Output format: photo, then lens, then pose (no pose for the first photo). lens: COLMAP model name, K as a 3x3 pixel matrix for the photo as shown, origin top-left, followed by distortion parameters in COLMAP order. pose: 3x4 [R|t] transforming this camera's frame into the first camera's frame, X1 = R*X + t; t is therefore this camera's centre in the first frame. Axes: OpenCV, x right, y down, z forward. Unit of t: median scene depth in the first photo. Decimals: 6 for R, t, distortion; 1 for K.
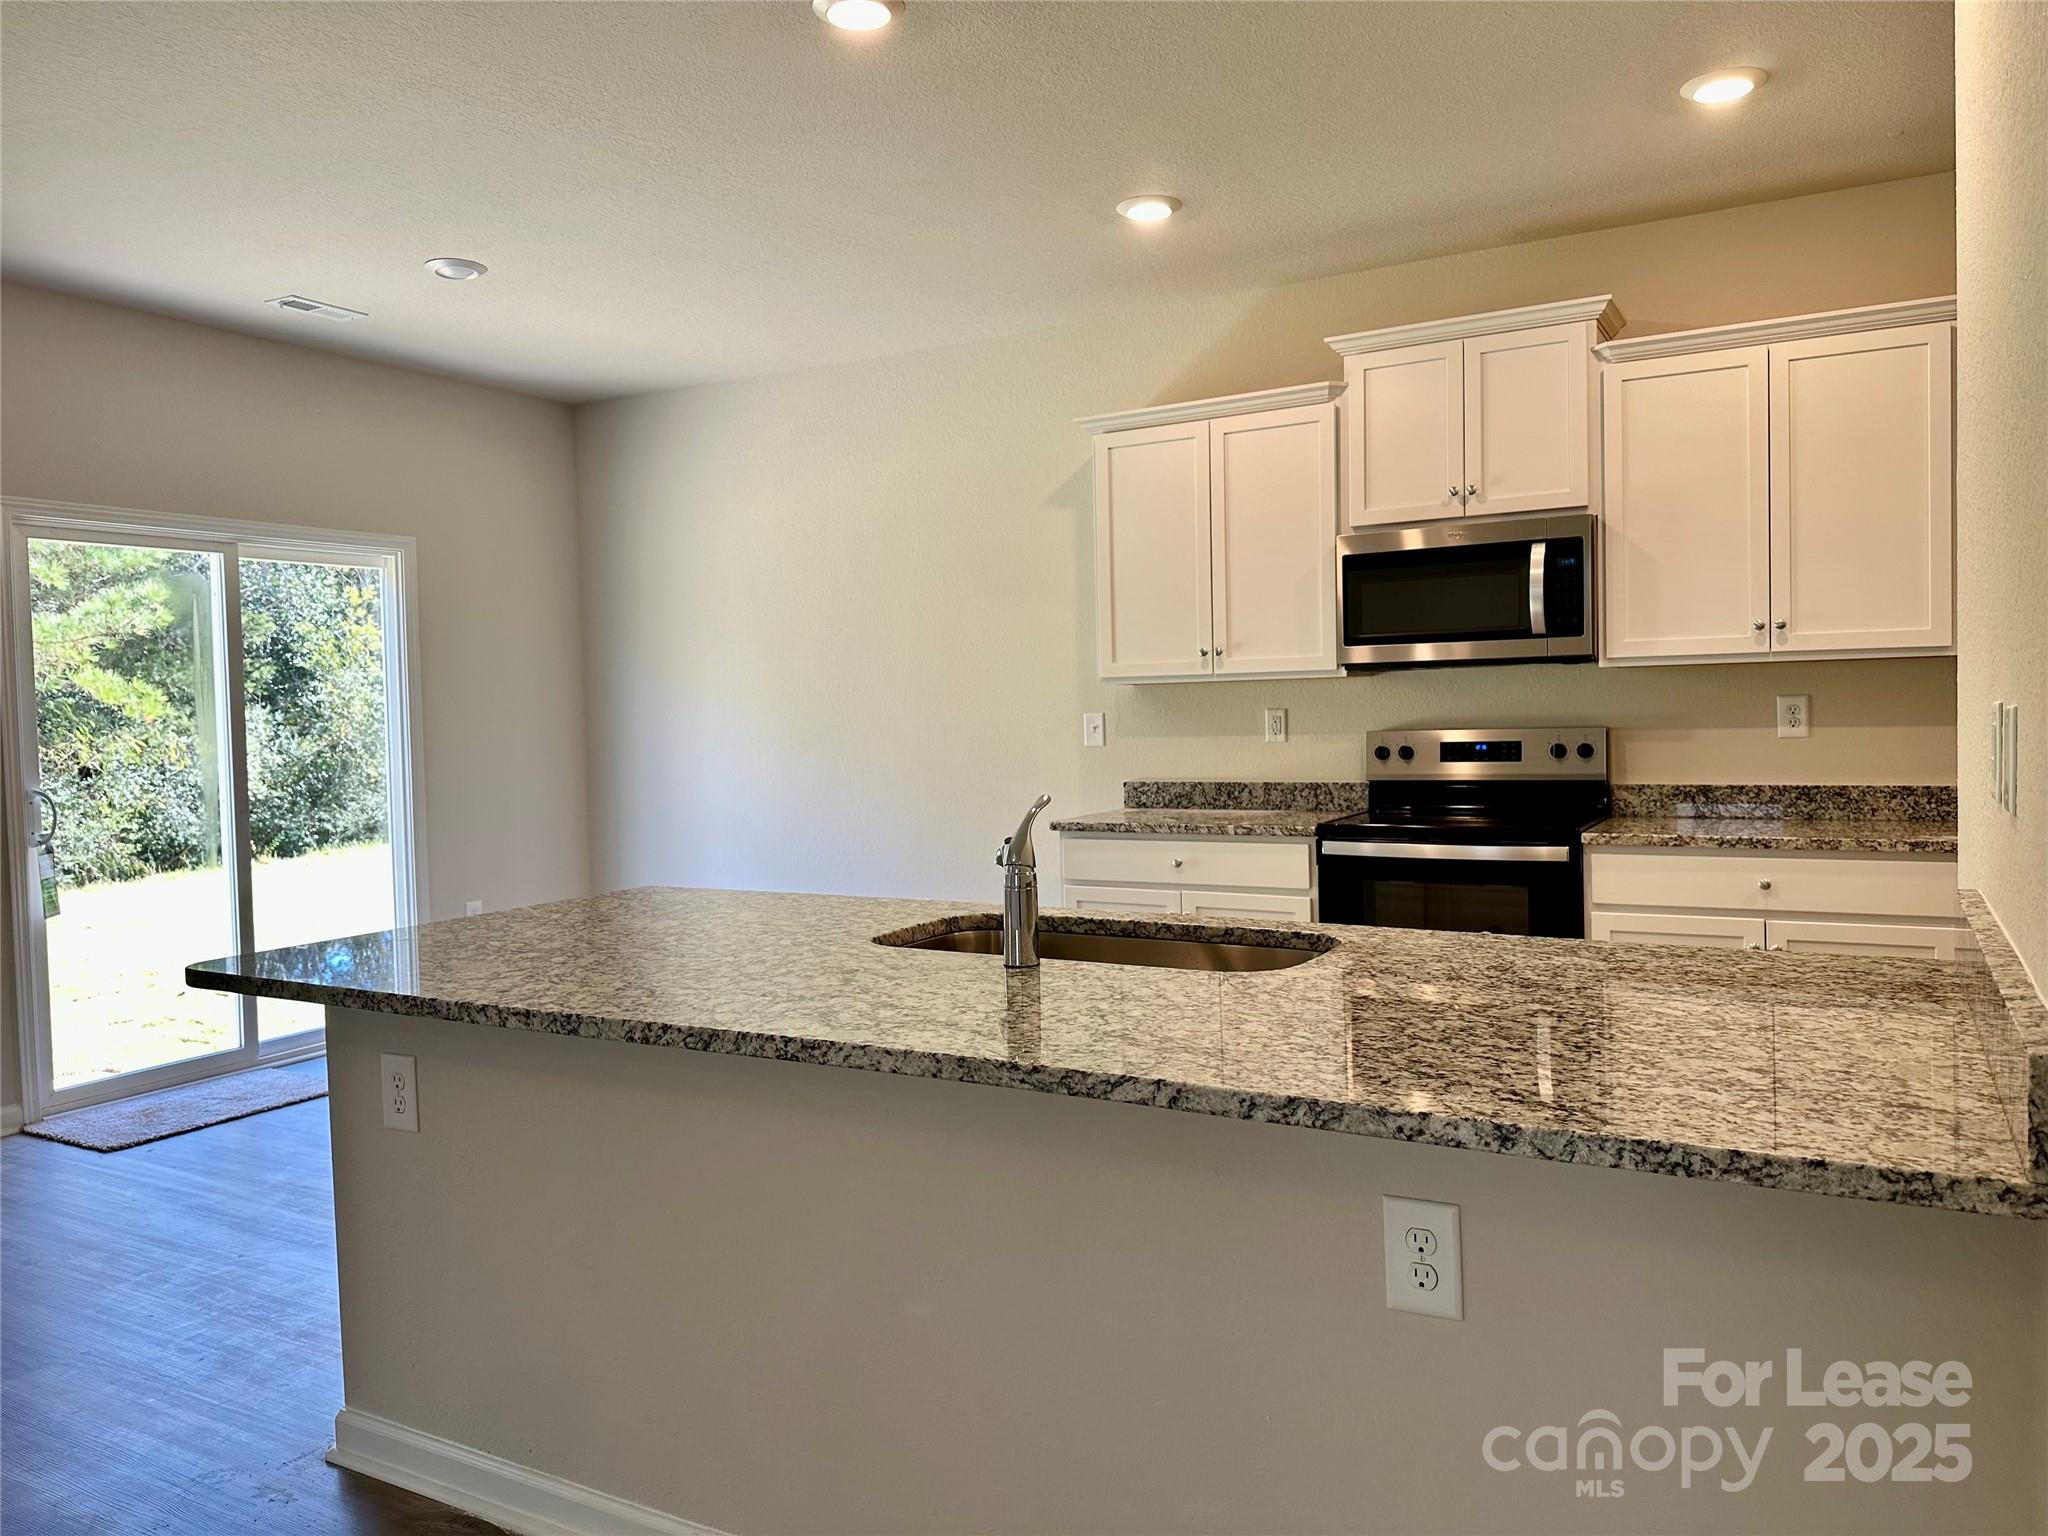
lens RADIAL K [[1437.2, 0, 1035.7], [0, 1437.2, 755.5], [0, 0, 1]] dist [0.114034, -0.173939]
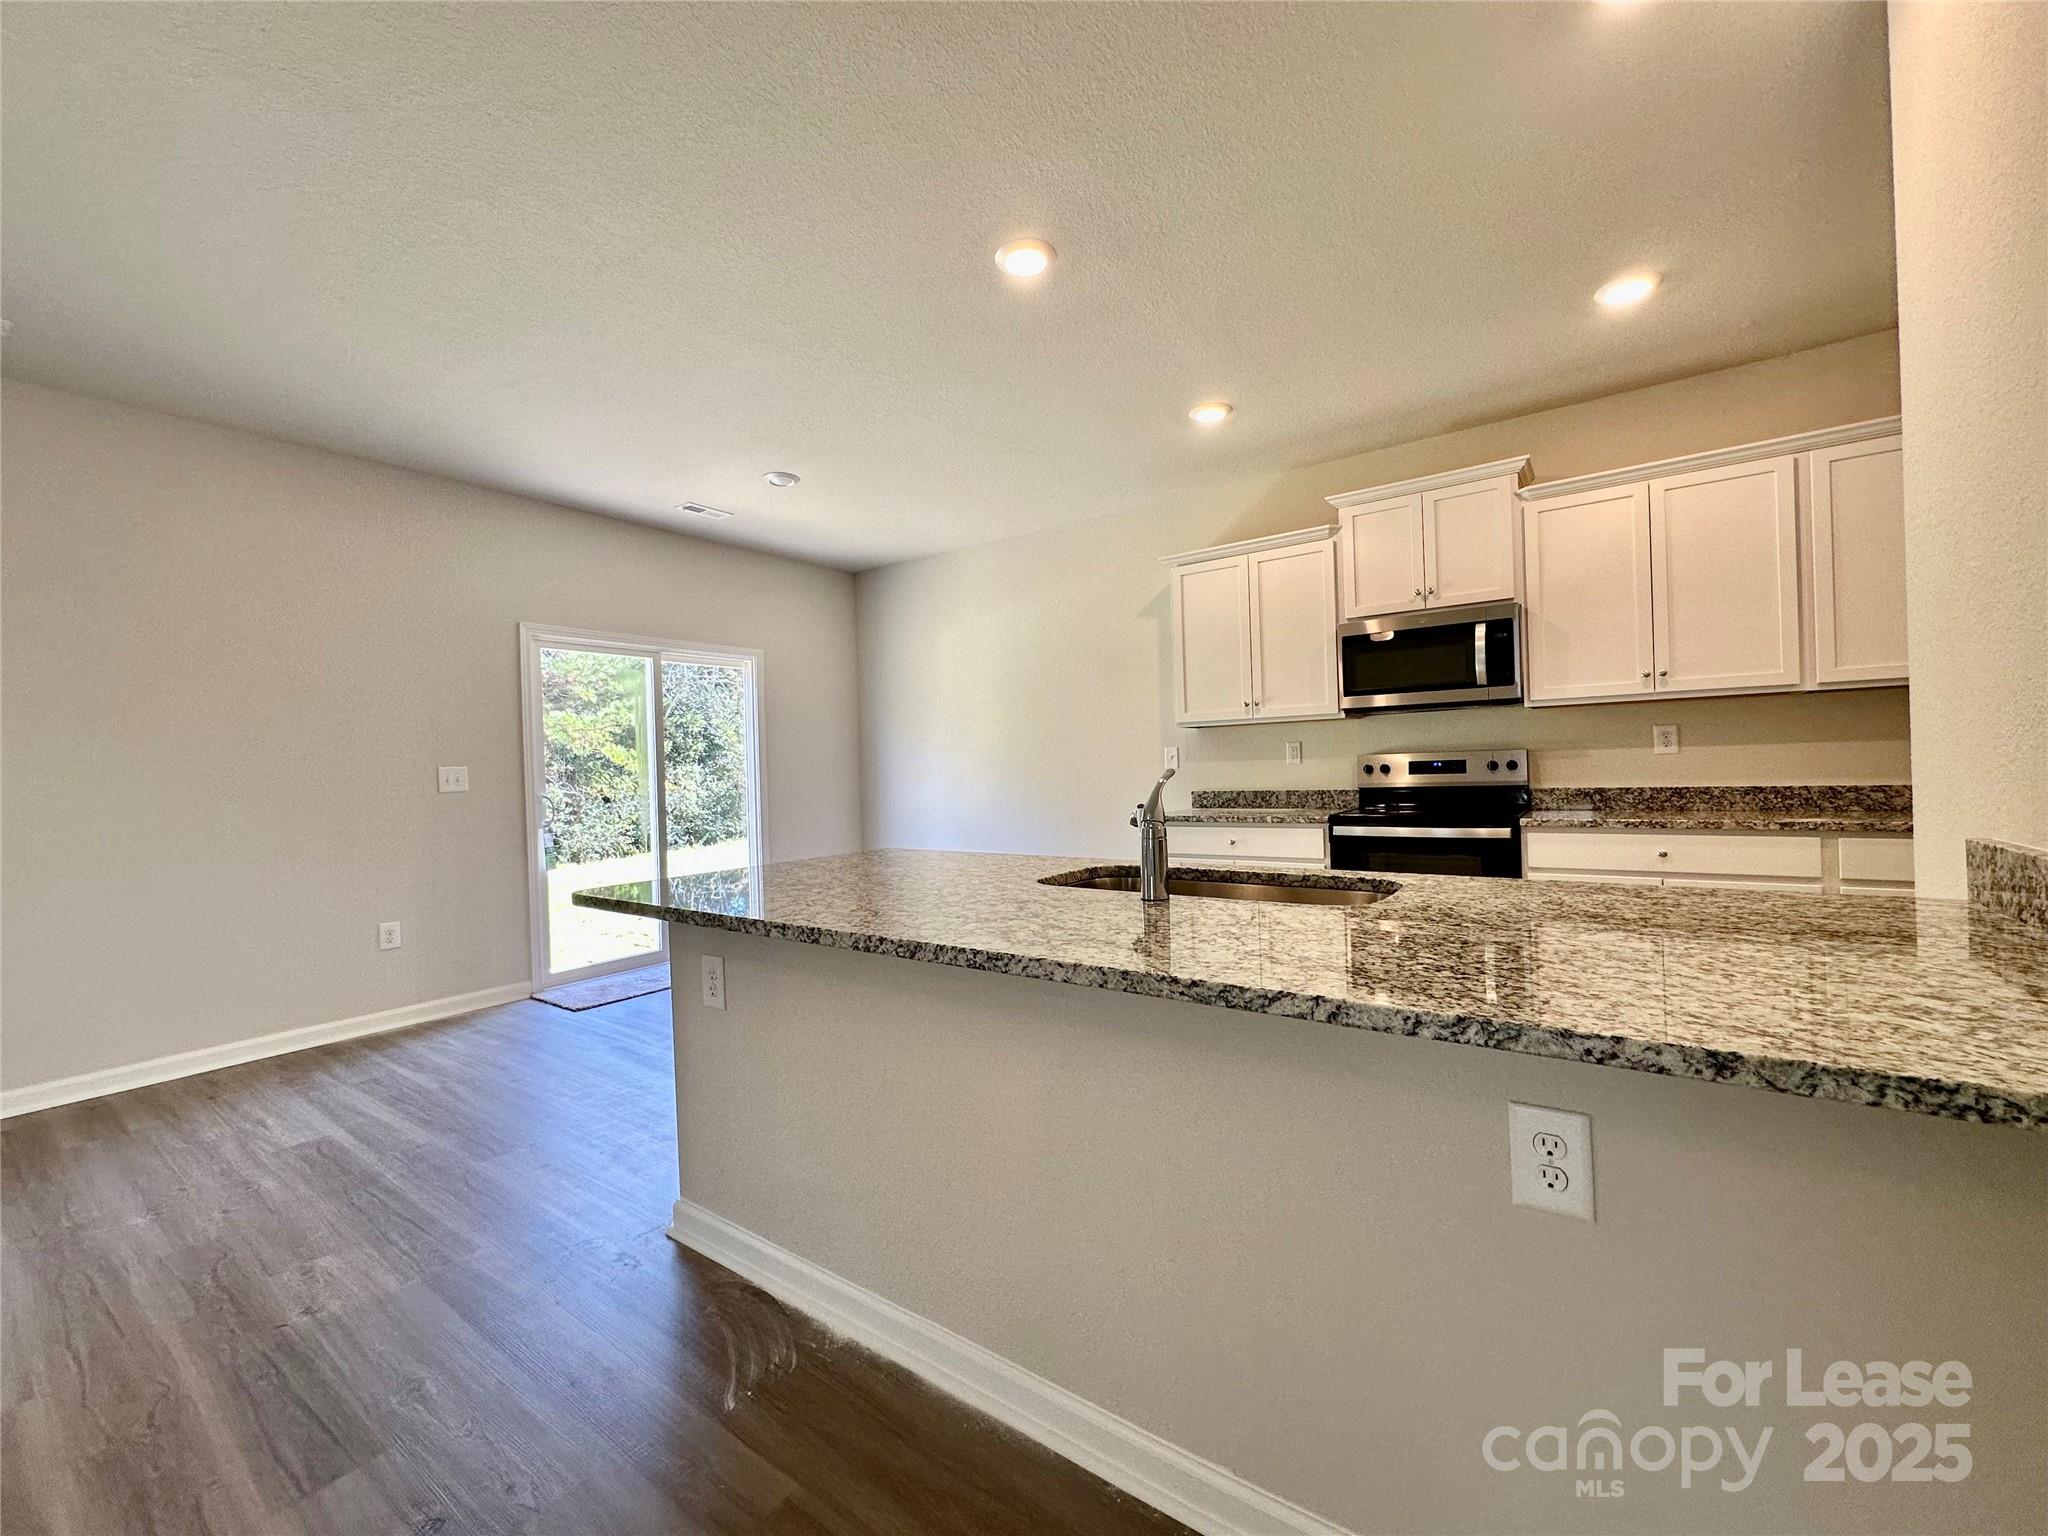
lens RADIAL K [[818.0, 0, 1024.0], [0, 818.0, 768.0], [0, 0, 1]] dist [-0.014572, 0.007482]
pose [[0.993478, -0.005780, -0.113874, -0.022767], [0.002083, 0.999468, -0.032551, 0.027972], [0.114001, 0.032101, 0.992962, 0.138306]]
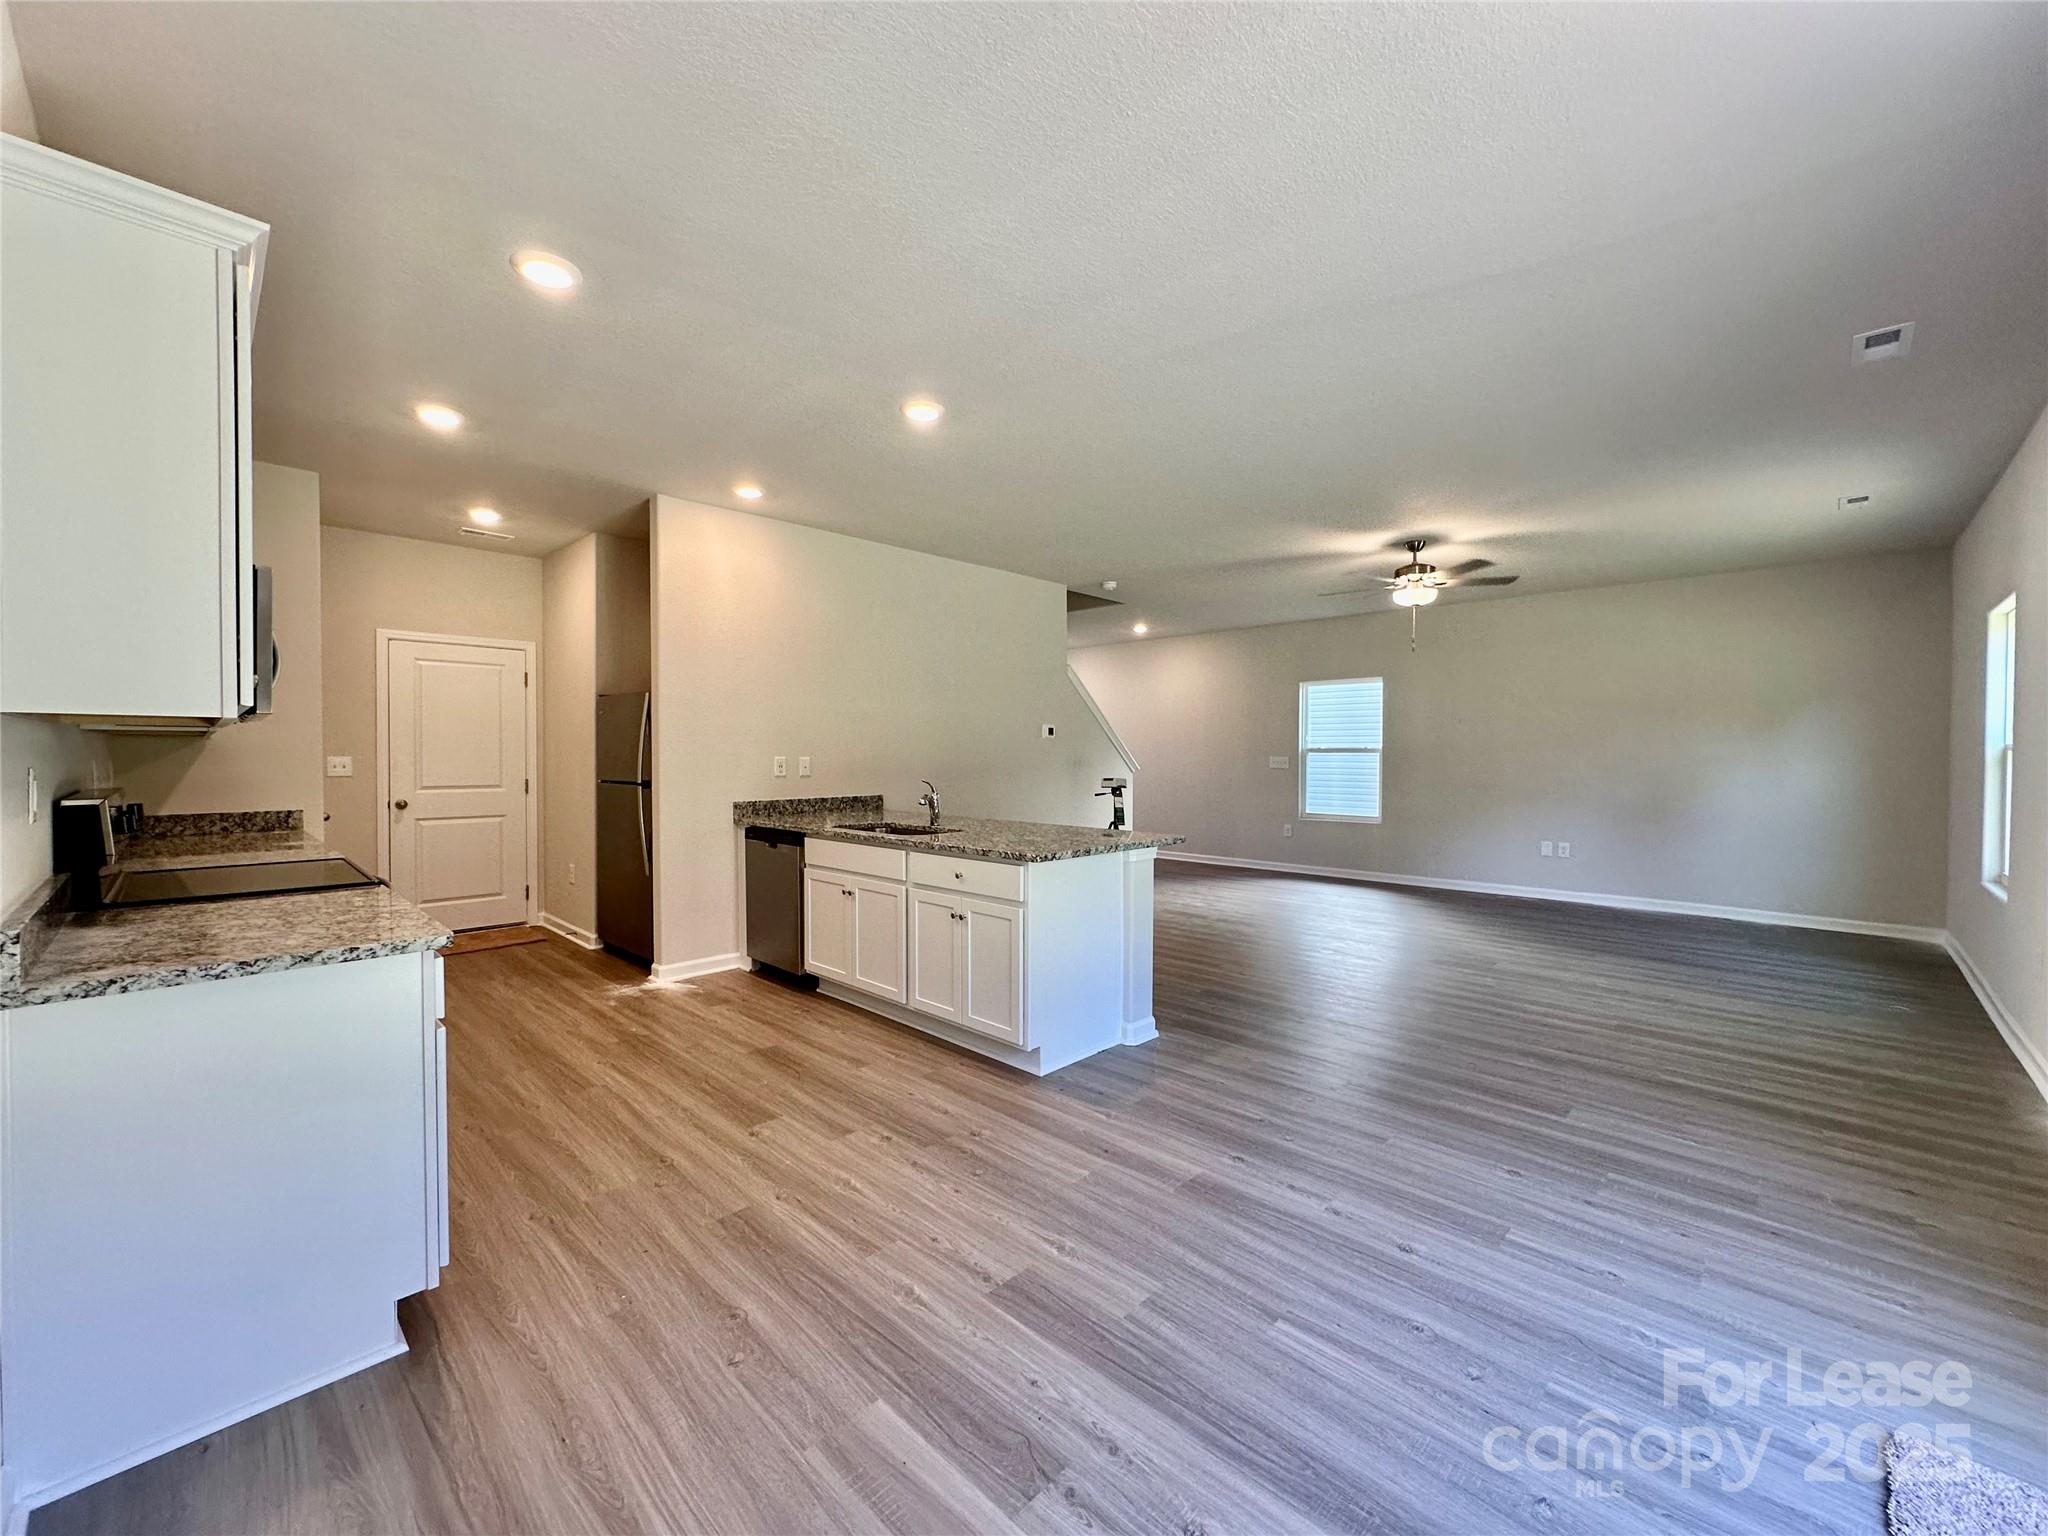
lens RADIAL K [[818.0, 0, 1024.0], [0, 818.0, 768.0], [0, 0, 1]] dist [-0.014572, 0.007482]
pose [[-0.965196, 0.019270, 0.260817, -0.910573], [0.032417, 0.998406, 0.046200, -0.145678], [-0.259511, 0.053047, -0.964282, 3.396428]]
